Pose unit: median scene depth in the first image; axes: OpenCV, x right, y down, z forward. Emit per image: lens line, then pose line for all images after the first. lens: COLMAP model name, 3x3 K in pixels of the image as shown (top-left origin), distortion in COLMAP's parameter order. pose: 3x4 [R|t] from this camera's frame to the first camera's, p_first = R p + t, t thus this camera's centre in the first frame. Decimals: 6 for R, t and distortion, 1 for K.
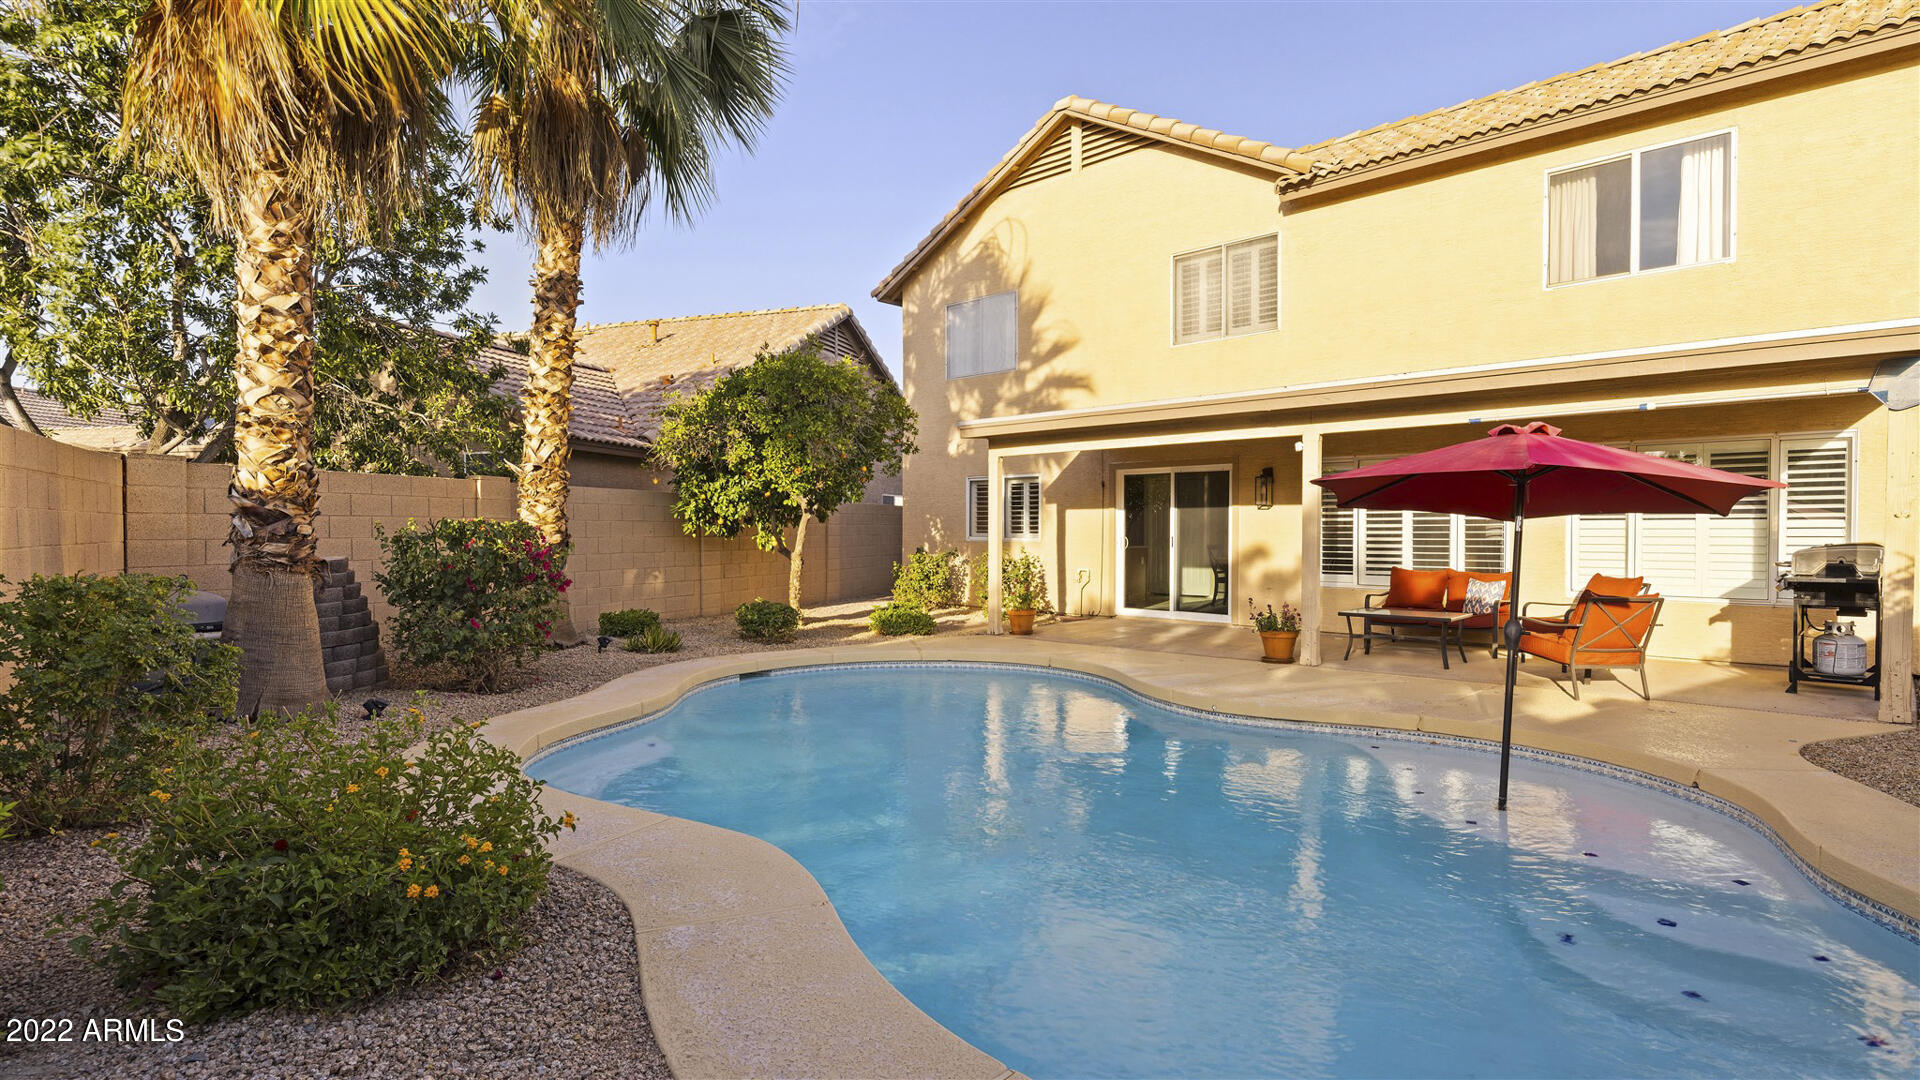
lens RADIAL K [[969.5, 0, 957.8], [0, 969.5, 534.0], [0, 0, 1]] dist [0.002433, 0.000627]
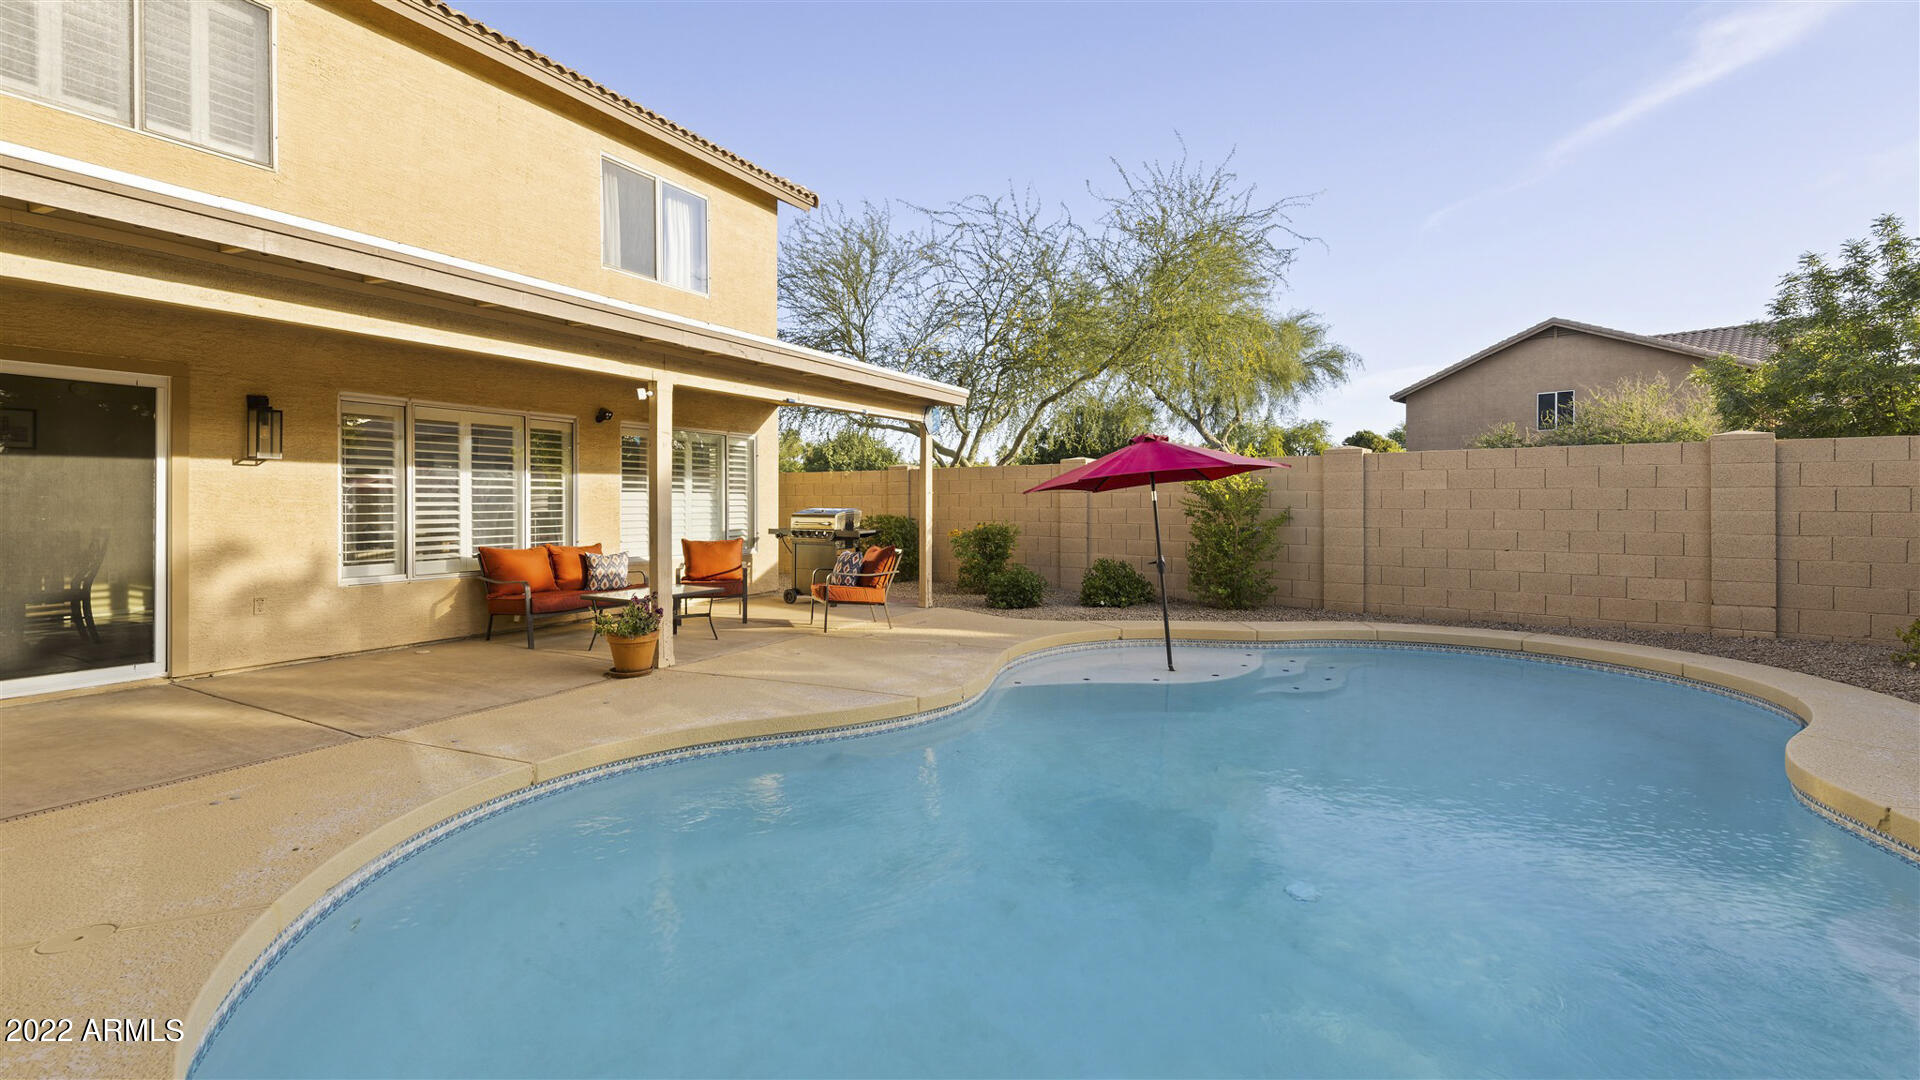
lens RADIAL K [[826.3, 0, 960.9], [0, 826.3, 505.1], [0, 0, 1]] dist [-0.007587, 0.001008]
pose [[-0.280321, -0.003189, 0.959901, -0.262518], [0.004524, 0.999979, 0.004644, -0.001703], [-0.959896, 0.005644, -0.280301, 0.679087]]
